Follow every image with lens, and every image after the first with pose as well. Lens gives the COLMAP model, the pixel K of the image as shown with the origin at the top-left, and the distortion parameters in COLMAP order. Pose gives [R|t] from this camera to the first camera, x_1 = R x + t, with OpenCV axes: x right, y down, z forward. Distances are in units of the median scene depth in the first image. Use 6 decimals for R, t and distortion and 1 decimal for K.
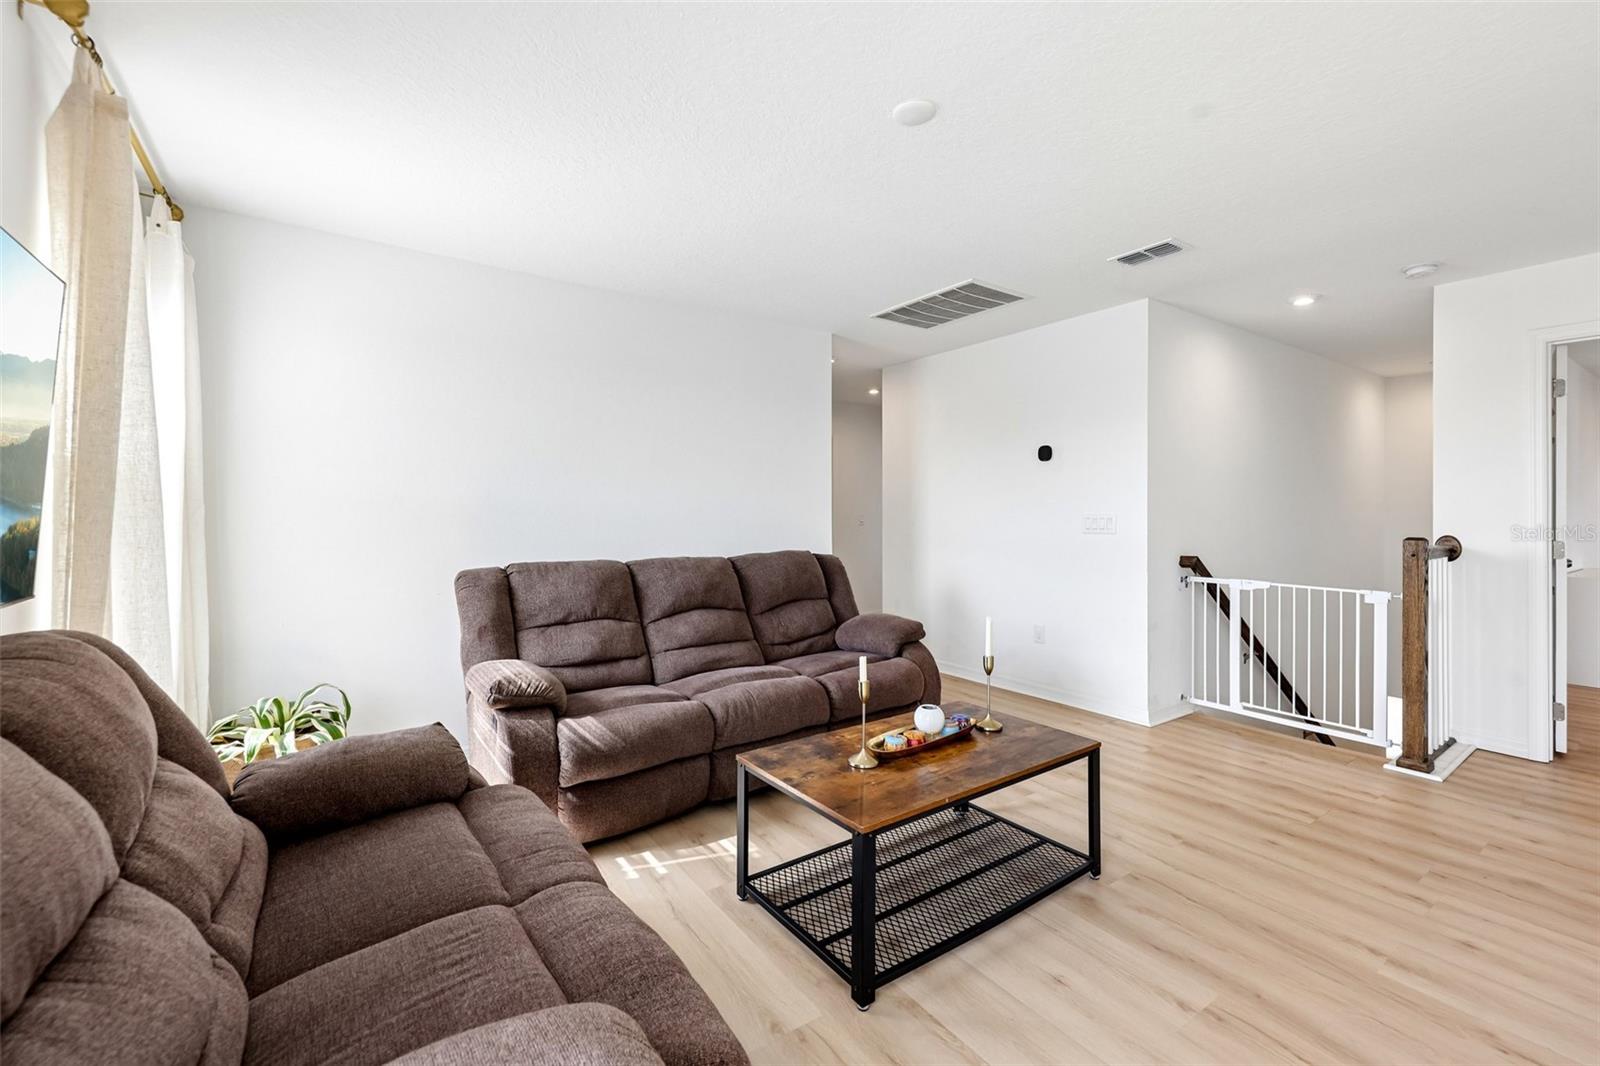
lens RADIAL K [[660.3, 0, 803.2], [0, 660.3, 527.8], [0, 0, 1]] dist [0.014131, -0.000138]
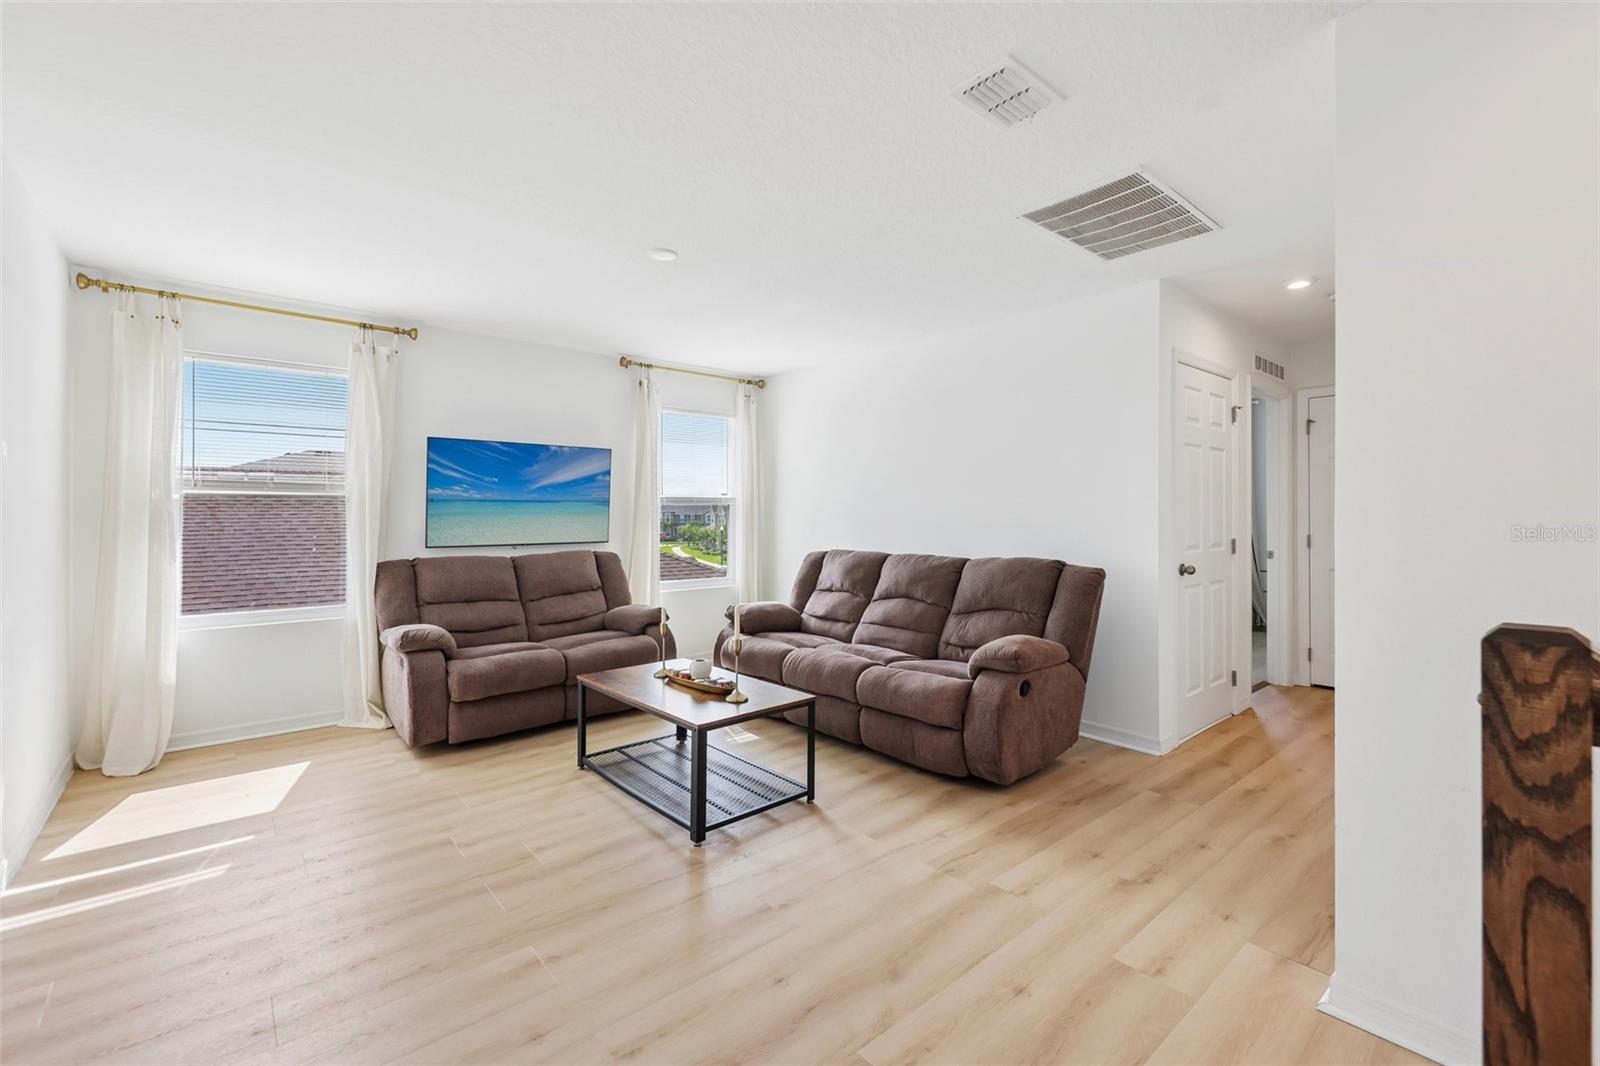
lens RADIAL K [[670.1, 0, 806.4], [0, 670.1, 526.7], [0, 0, 1]] dist [0.011594, -0.000523]
pose [[0.105640, 0.012940, -0.994320, 1.155072], [-0.008583, 0.999890, 0.012100, -0.021897], [0.994367, 0.007256, 0.105740, 0.771549]]
